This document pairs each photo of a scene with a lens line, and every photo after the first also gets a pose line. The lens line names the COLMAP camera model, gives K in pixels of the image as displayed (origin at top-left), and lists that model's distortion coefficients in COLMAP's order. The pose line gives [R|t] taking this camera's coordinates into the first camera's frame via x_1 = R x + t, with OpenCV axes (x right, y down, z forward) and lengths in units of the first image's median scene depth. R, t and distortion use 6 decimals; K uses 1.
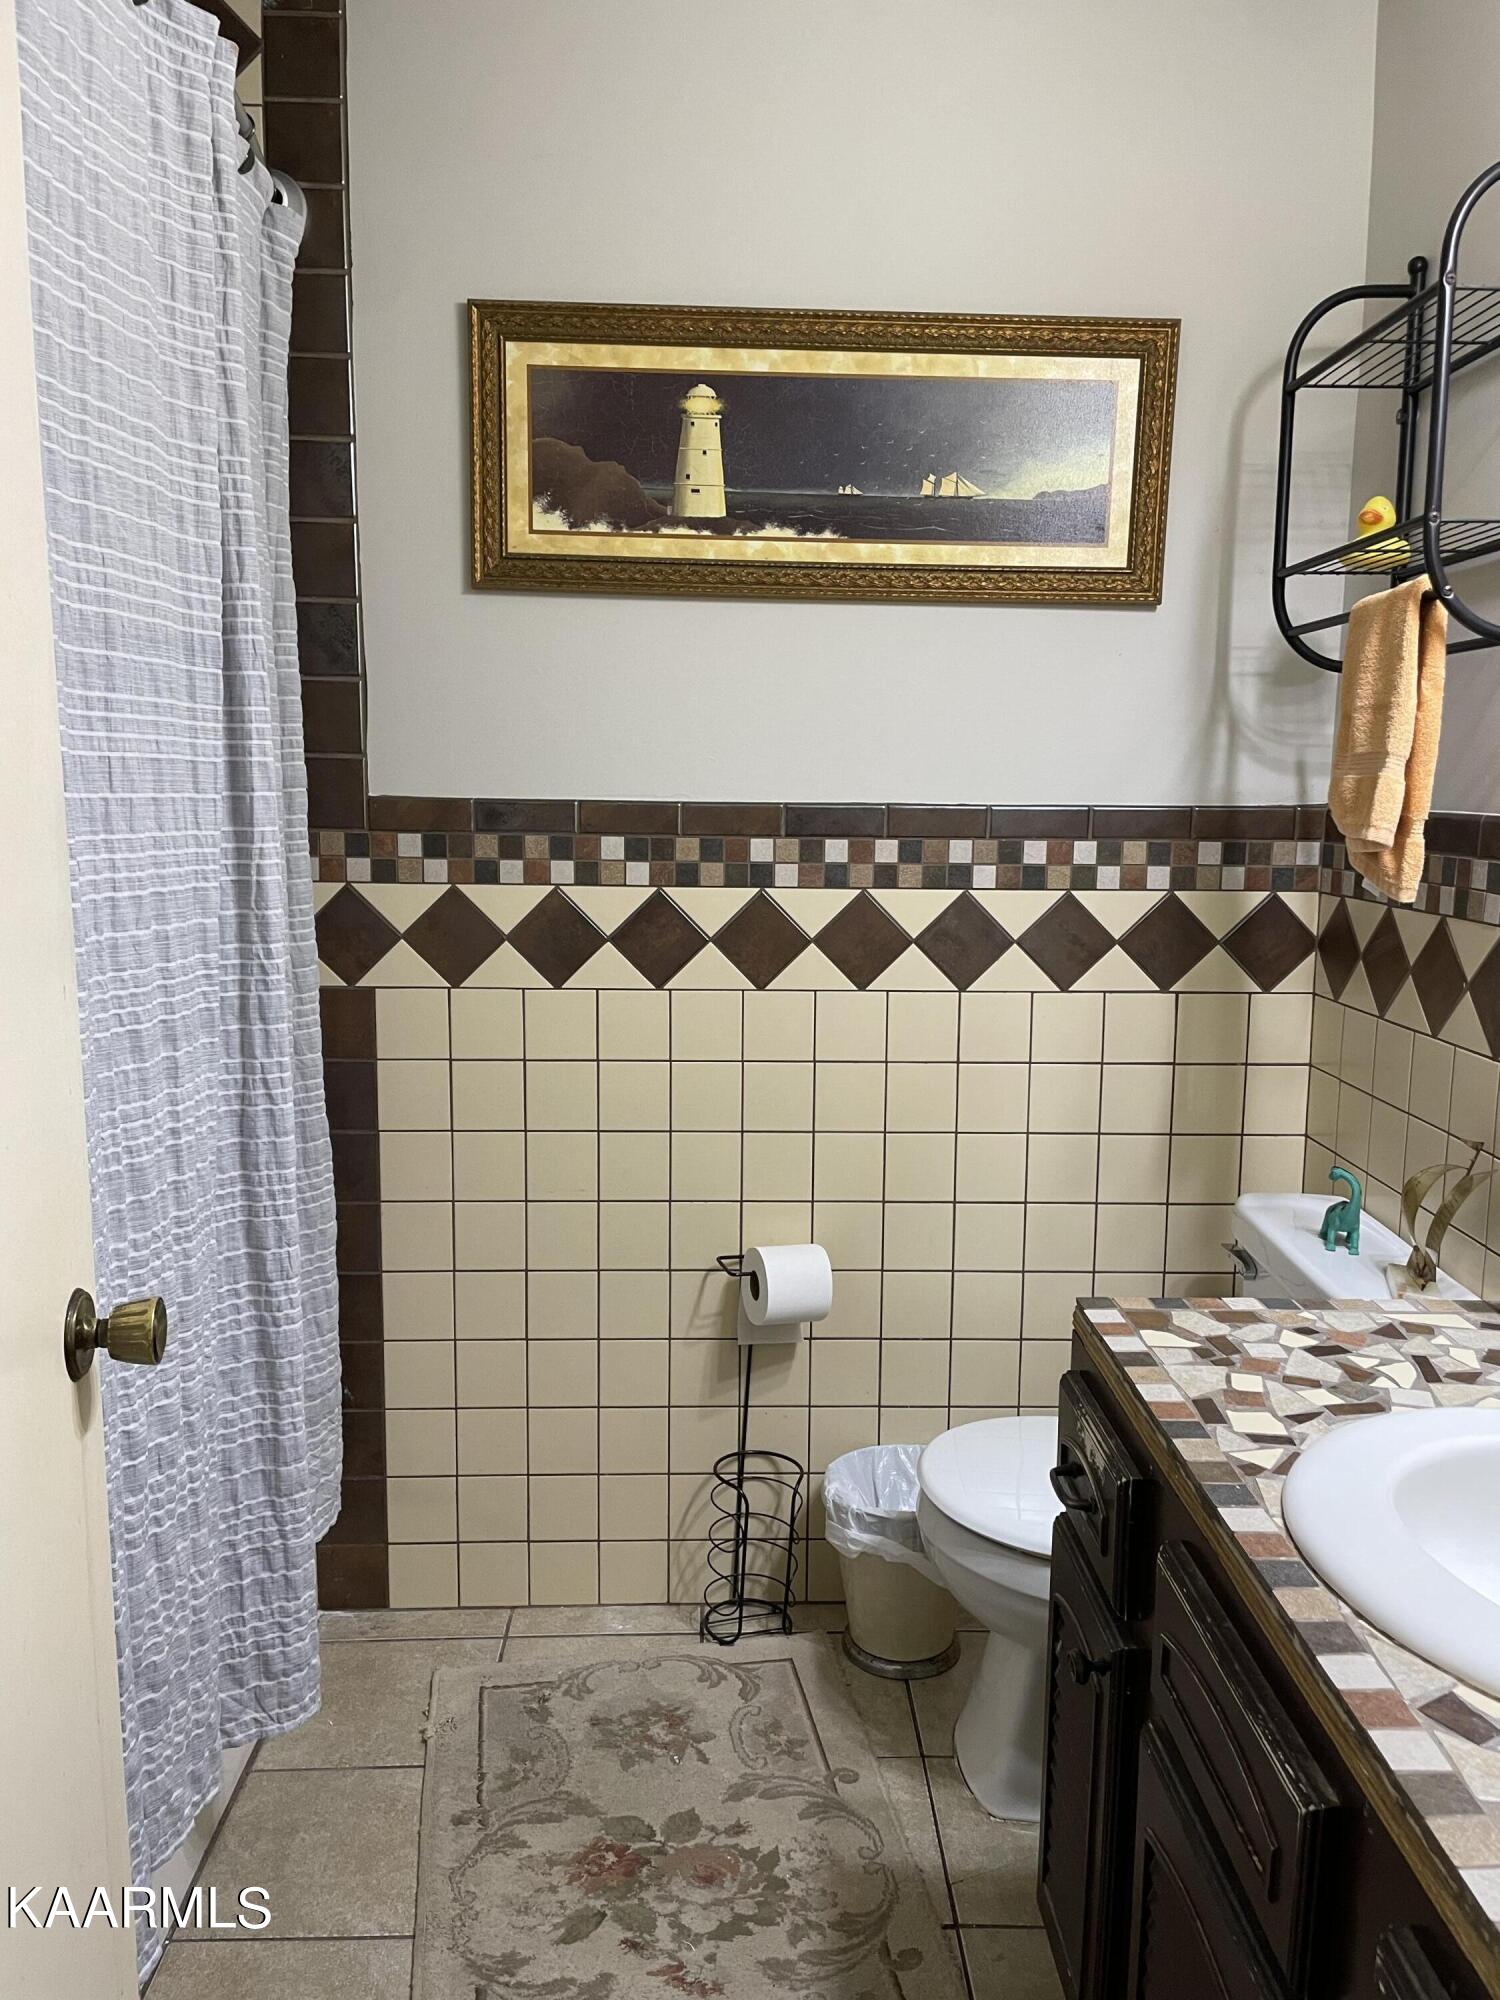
lens RADIAL K [[1547.0, 0, 746.8], [0, 1547.0, 996.8], [0, 0, 1]] dist [0.076512, -0.116140]
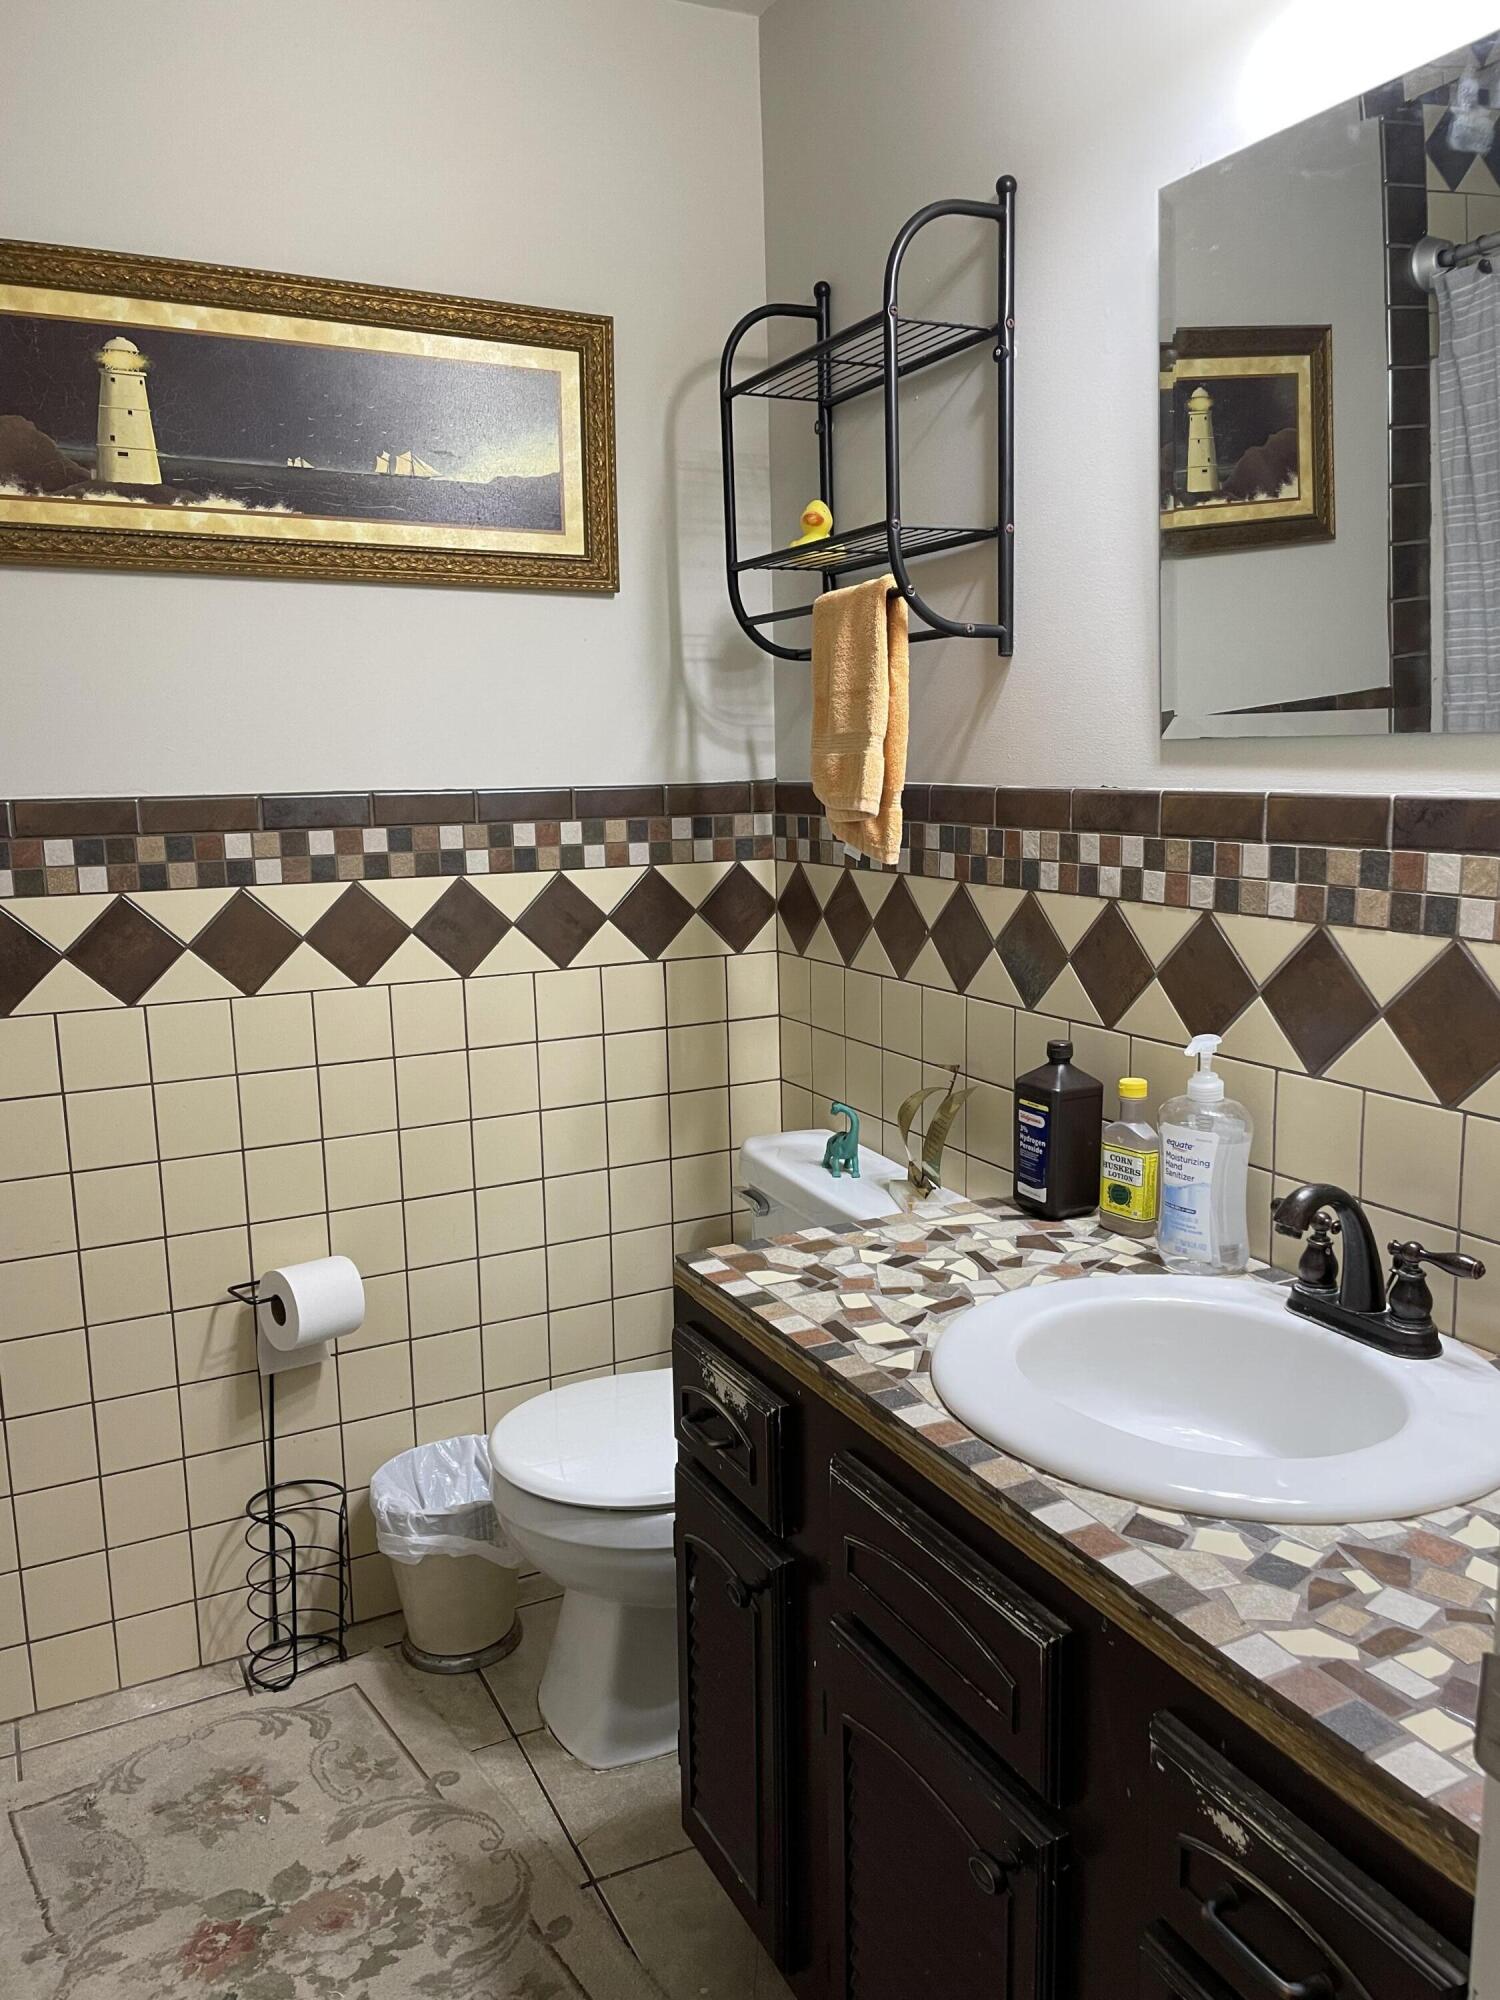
lens RADIAL K [[1547.0, 0, 768.9], [0, 1547.0, 1007.8], [0, 0, 1]] dist [0.076512, -0.116140]
pose [[0.894517, -0.099745, 0.435765, -0.128127], [0.090945, 0.995009, 0.041067, -0.008096], [-0.437686, 0.002896, 0.899123, 0.018972]]
